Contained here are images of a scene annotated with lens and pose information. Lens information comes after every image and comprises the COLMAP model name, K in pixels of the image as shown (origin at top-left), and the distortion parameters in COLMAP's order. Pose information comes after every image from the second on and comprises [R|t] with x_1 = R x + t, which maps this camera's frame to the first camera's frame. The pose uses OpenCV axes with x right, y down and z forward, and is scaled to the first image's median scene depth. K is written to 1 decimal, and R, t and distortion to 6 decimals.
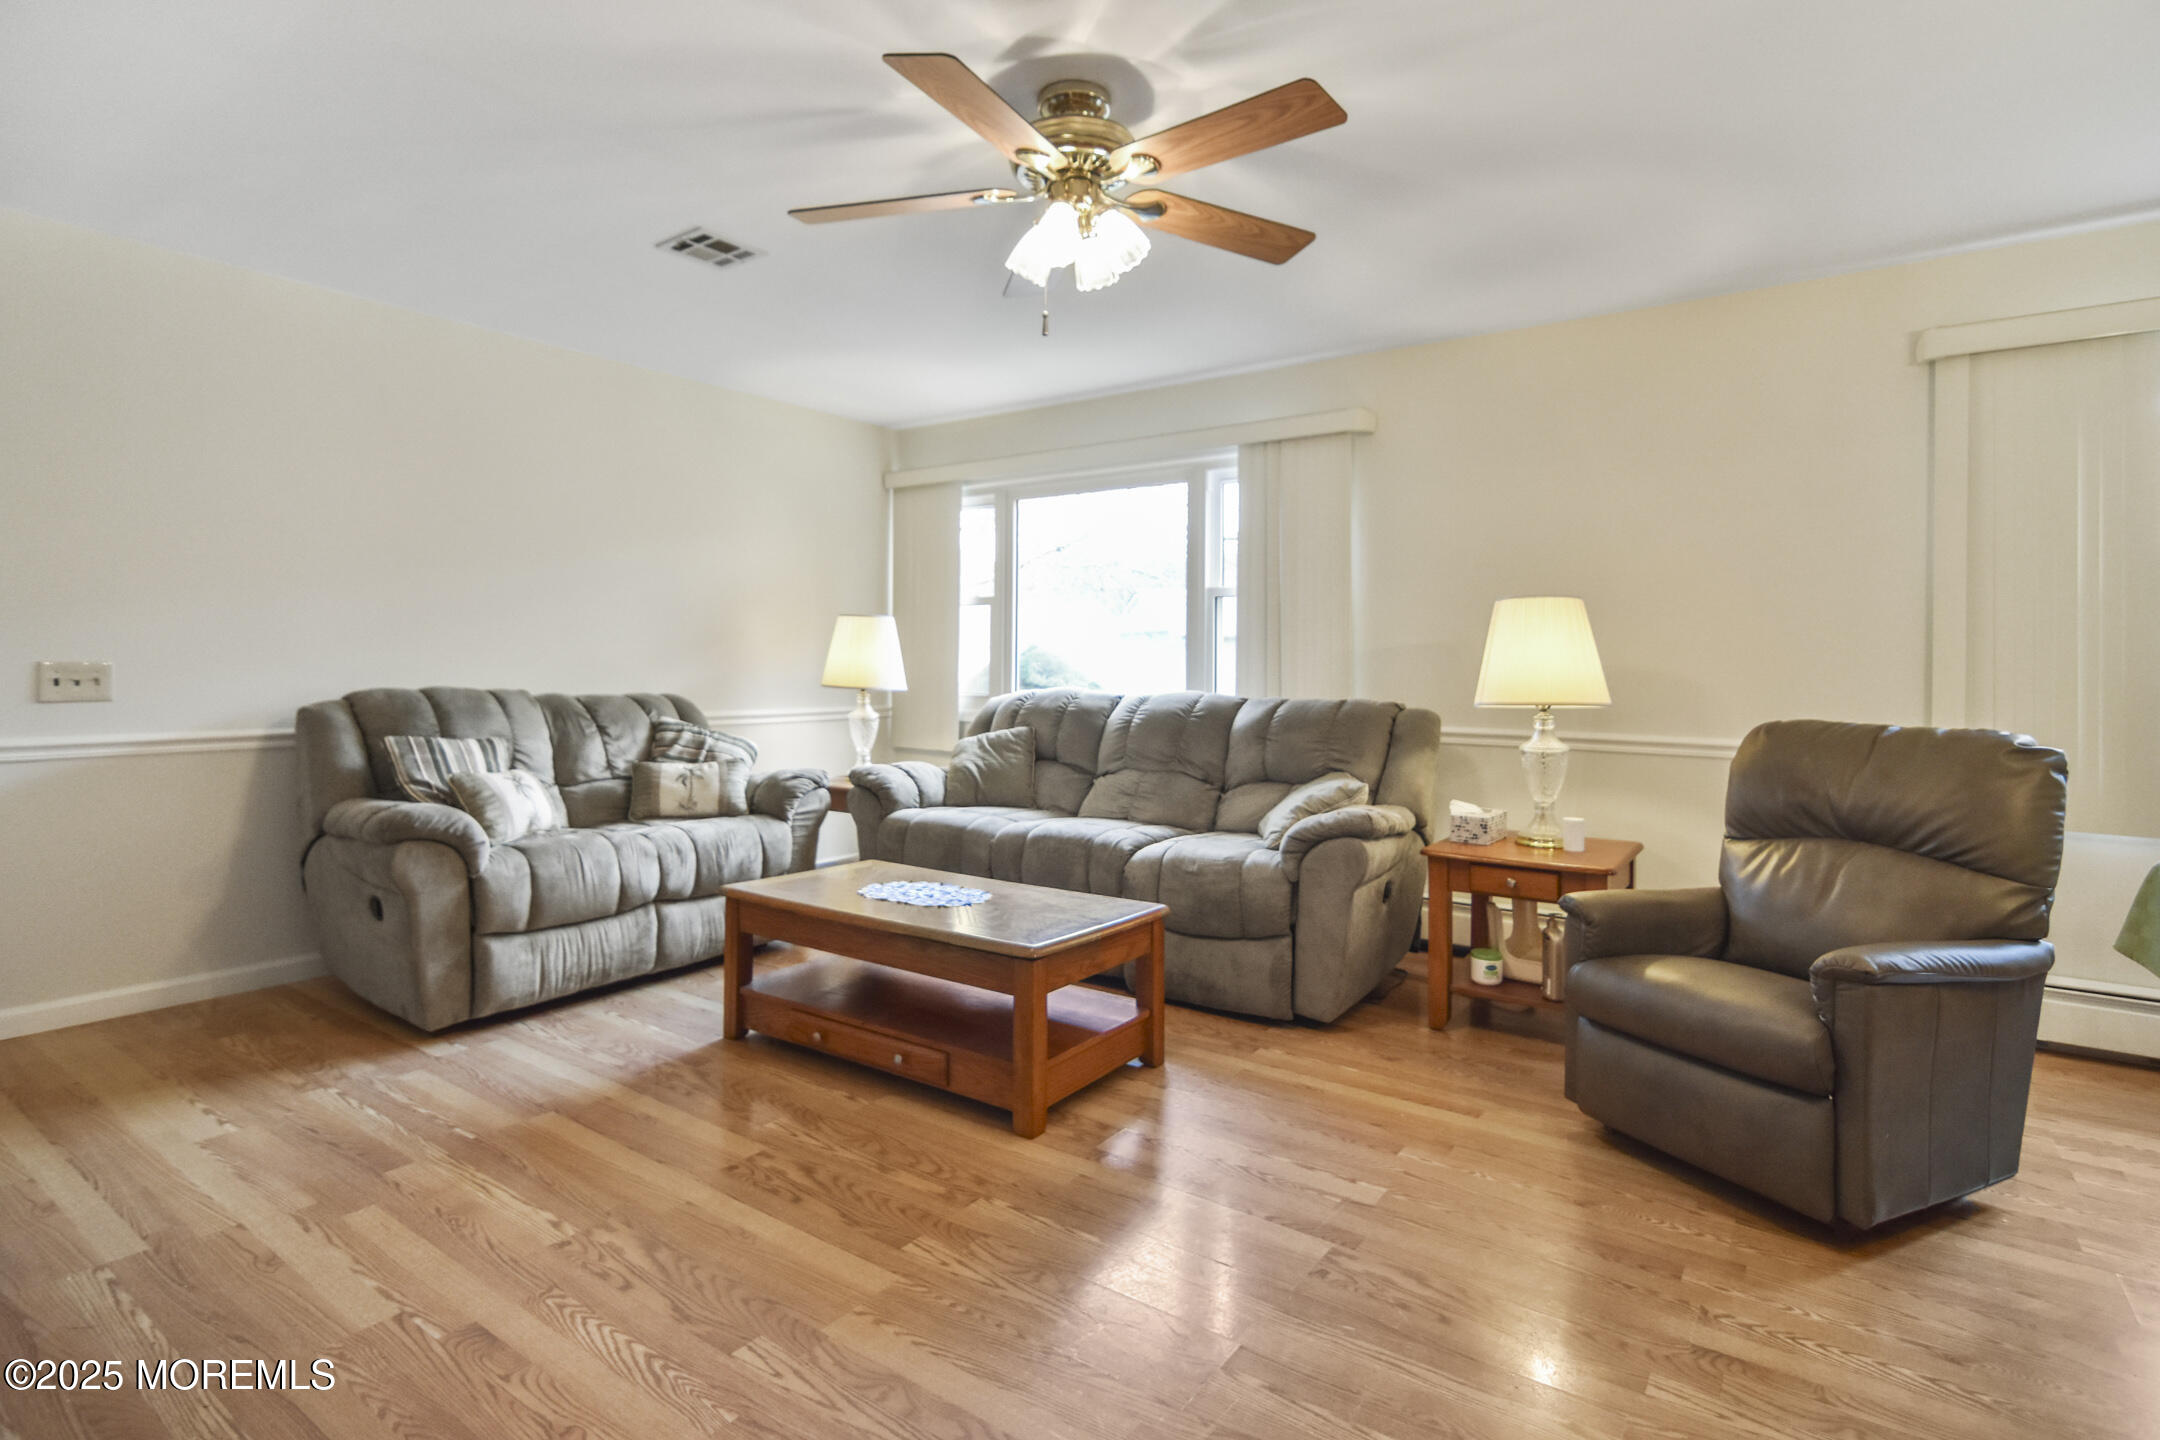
lens RADIAL K [[1051.9, 0, 1082.7], [0, 1051.9, 661.2], [0, 0, 1]] dist [-0.004651, -0.000146]
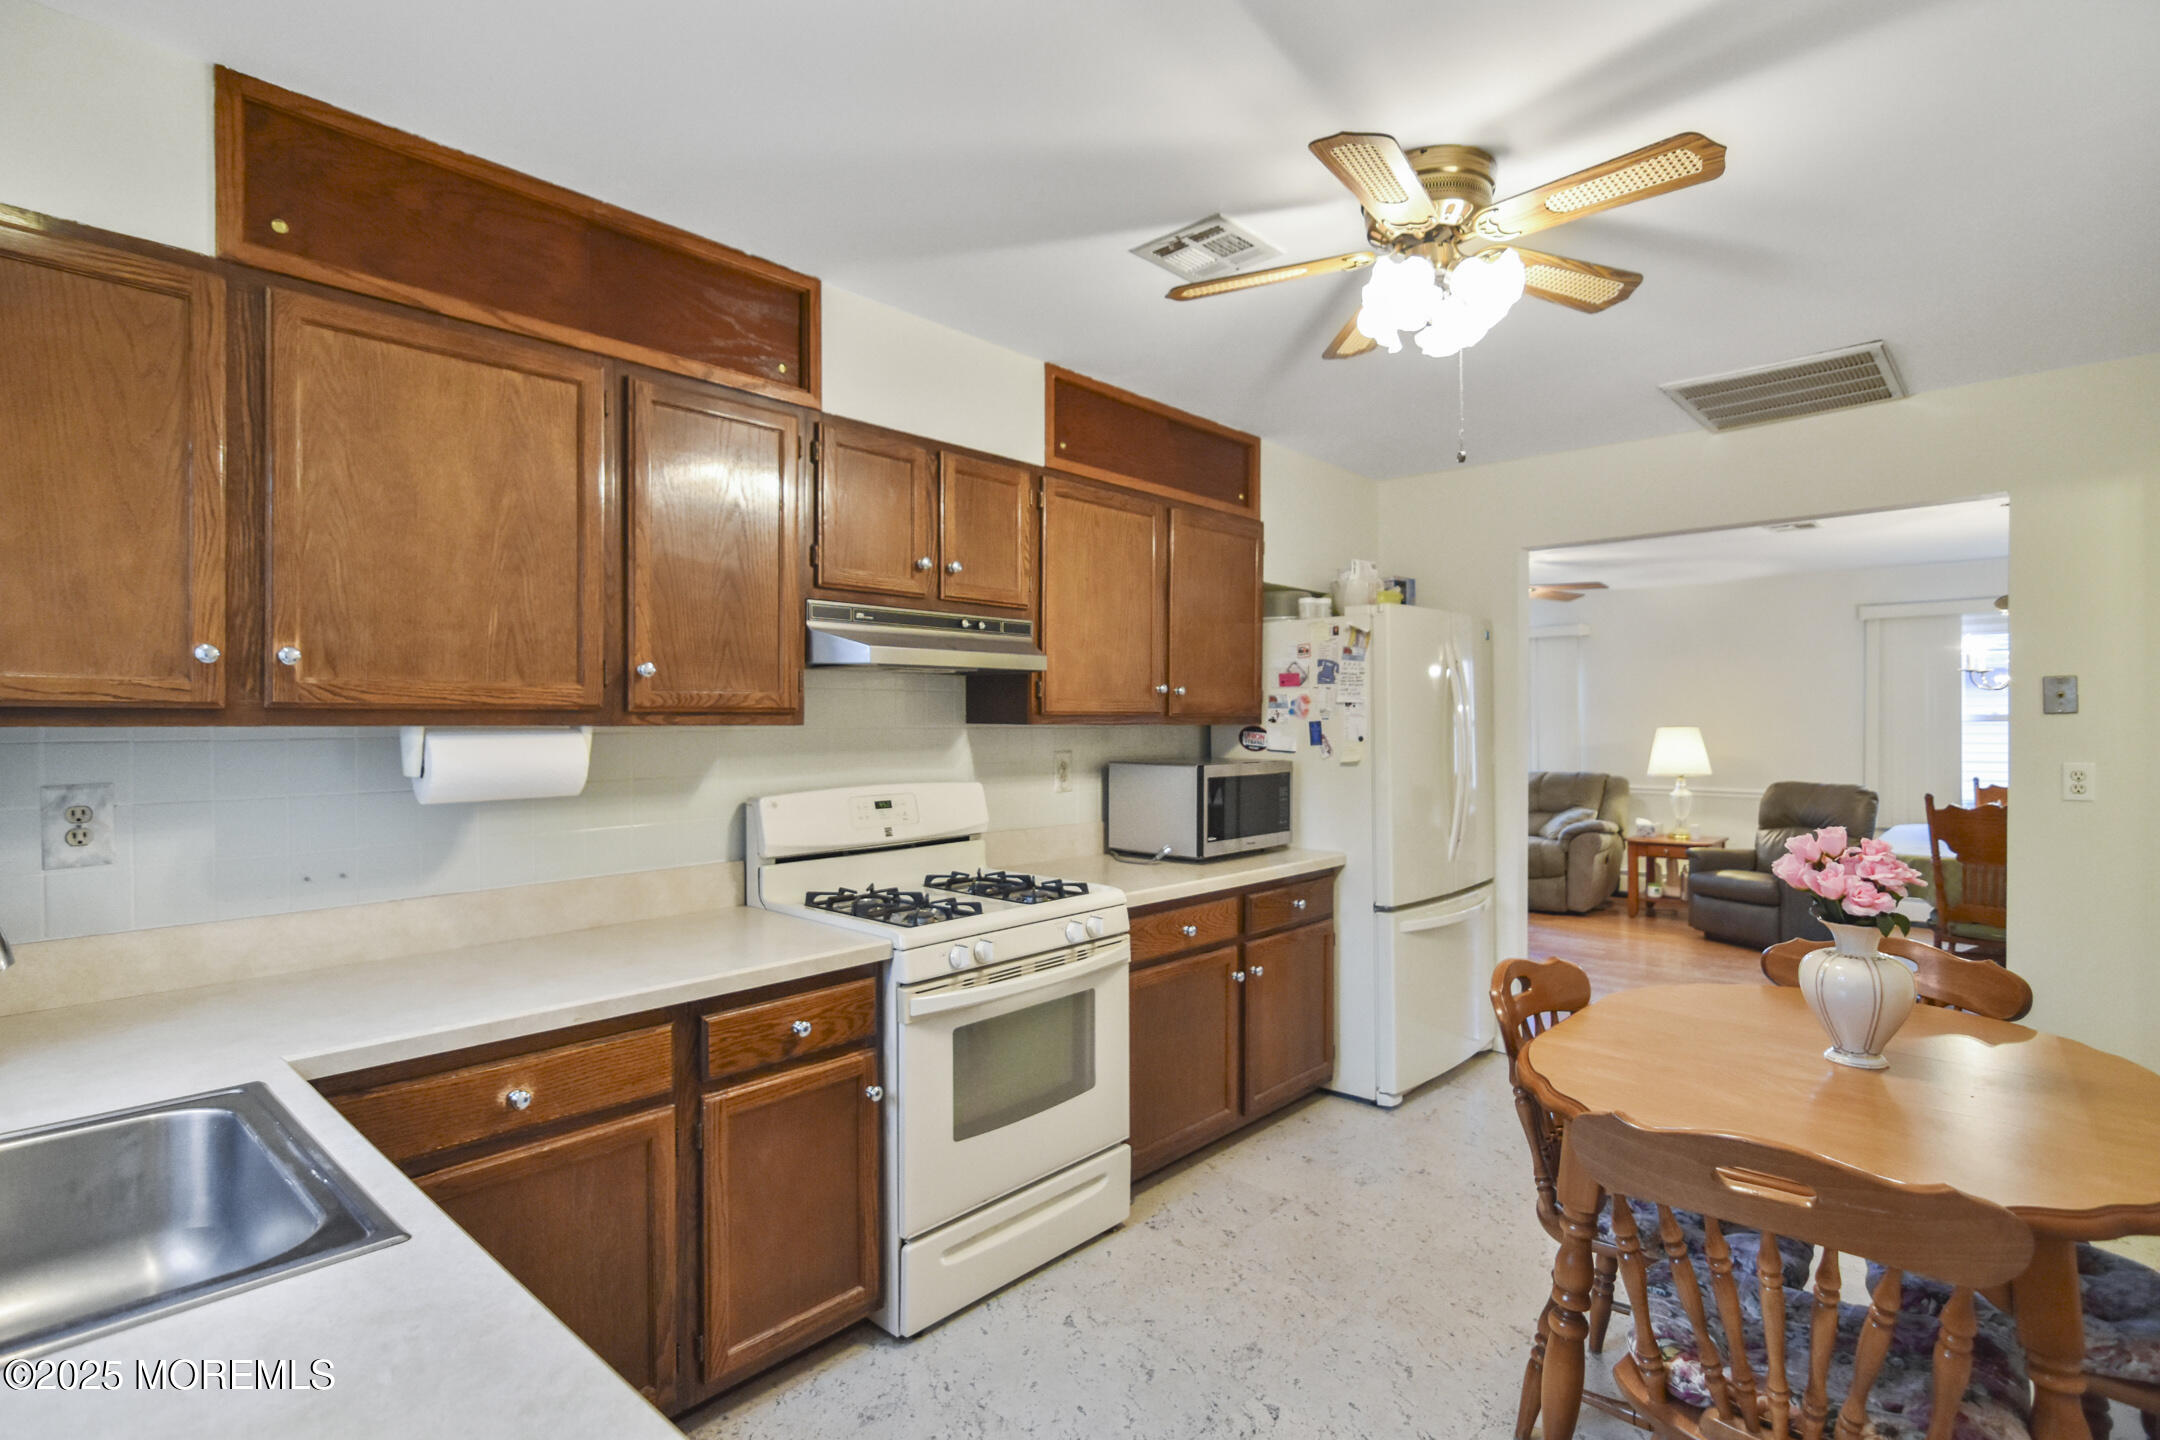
lens RADIAL K [[1051.9, 0, 1081.6], [0, 1051.9, 732.4], [0, 0, 1]] dist [-0.004651, -0.000146]
pose [[0.994104, -0.005977, -0.108266, -0.605678], [0.006832, 0.999948, 0.007529, -0.077294], [0.108215, -0.008225, 0.994093, -1.405081]]
